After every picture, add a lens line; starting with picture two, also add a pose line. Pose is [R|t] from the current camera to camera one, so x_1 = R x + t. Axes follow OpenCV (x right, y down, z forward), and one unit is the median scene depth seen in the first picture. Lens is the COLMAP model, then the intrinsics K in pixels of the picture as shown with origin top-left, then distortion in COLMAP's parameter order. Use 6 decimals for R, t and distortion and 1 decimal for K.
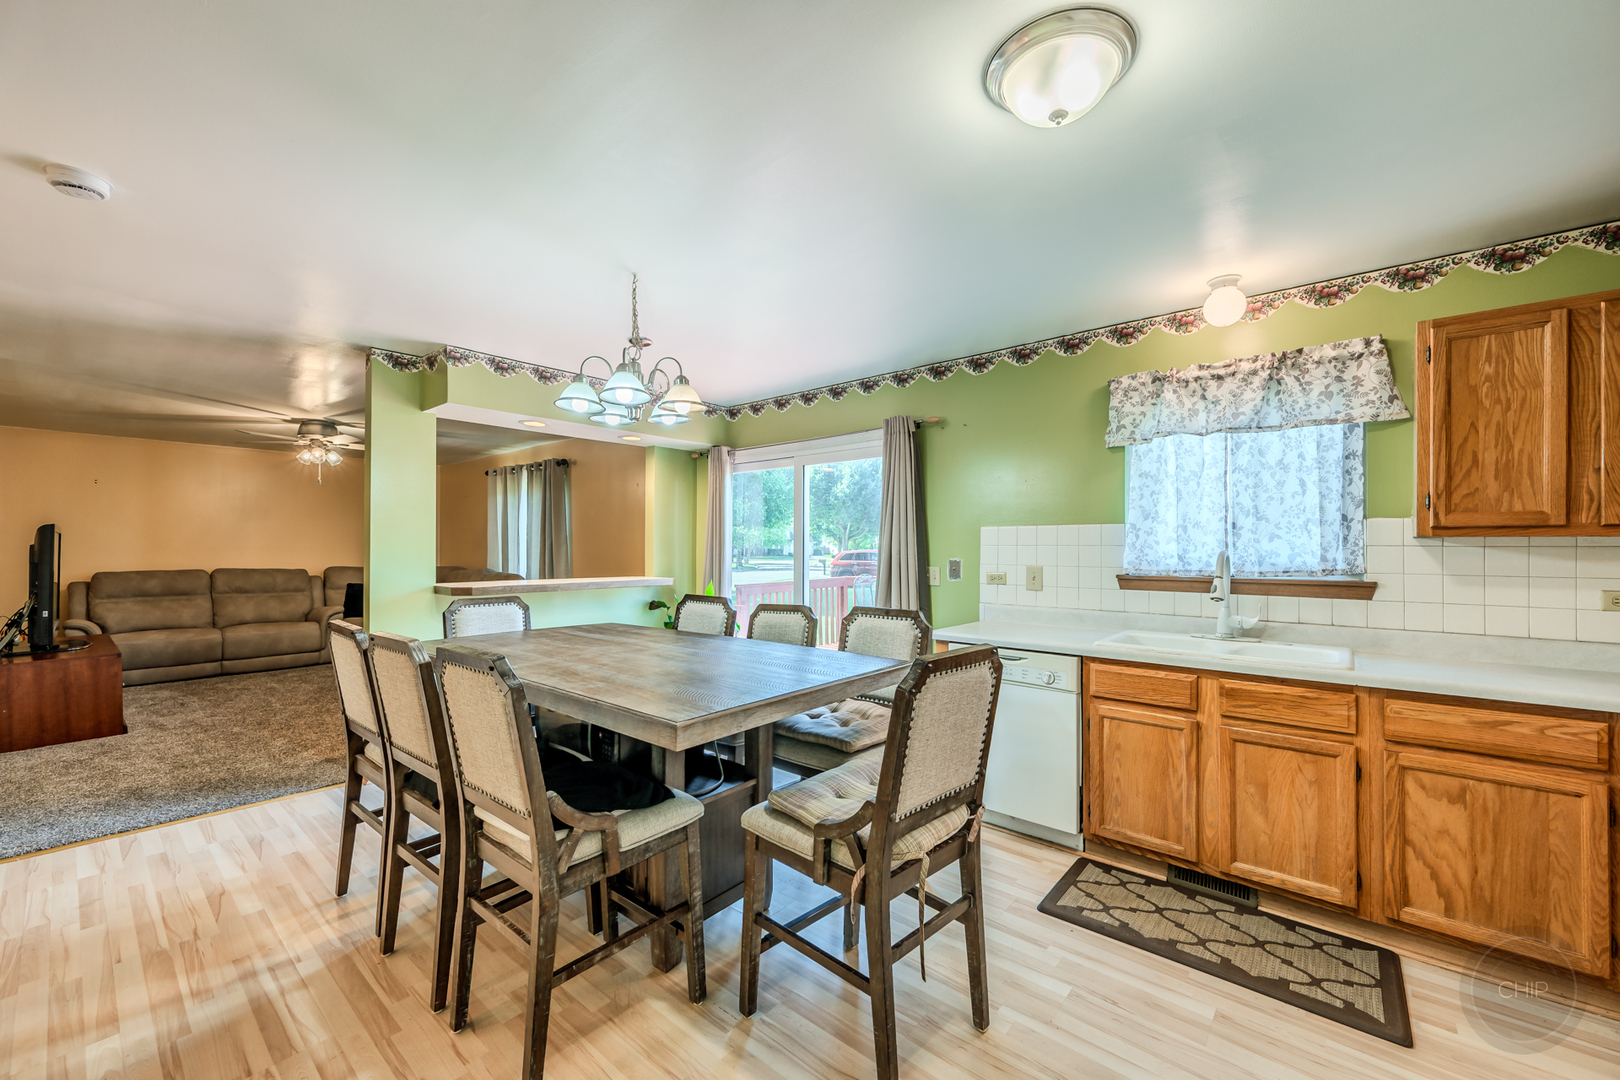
lens RADIAL K [[635.7, 0, 815.7], [0, 635.7, 546.5], [0, 0, 1]] dist [0.001746, 0.000241]
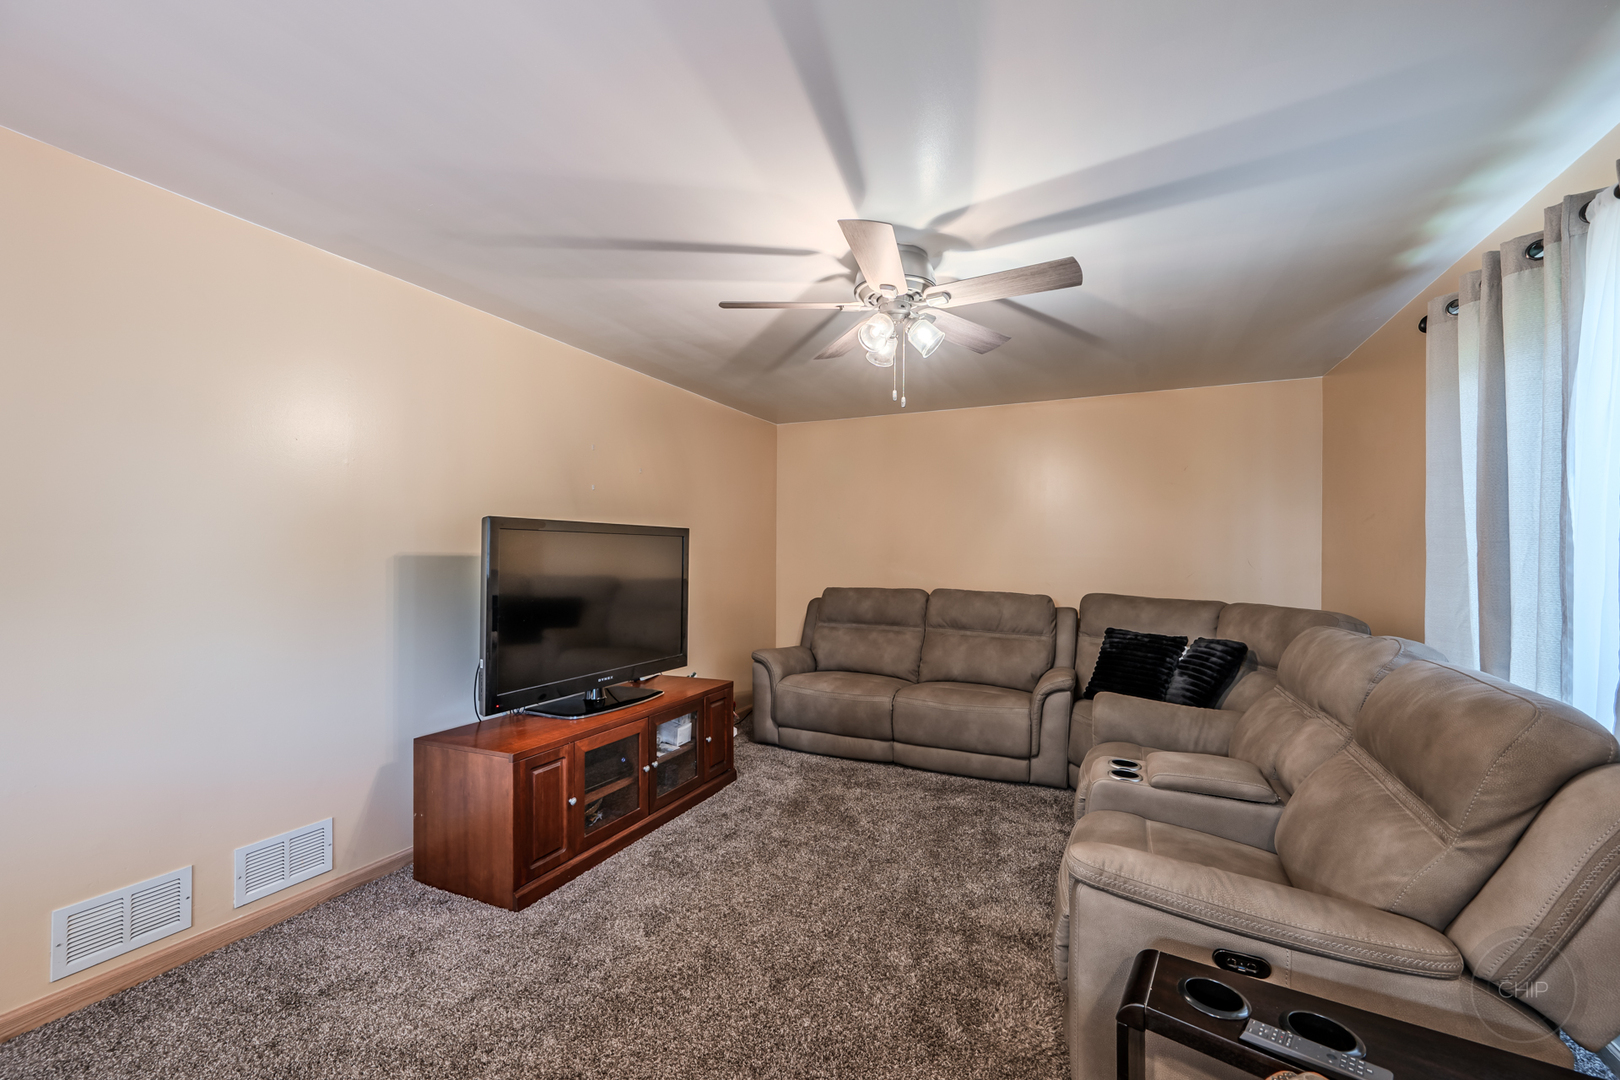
lens RADIAL K [[635.7, 0, 814.0], [0, 635.7, 544.5], [0, 0, 1]] dist [0.001746, 0.000241]
pose [[0.216237, -0.005482, -0.976325, -0.328600], [0.005613, 0.999975, -0.004372, -0.008868], [0.976325, -0.004535, 0.216263, 0.756529]]
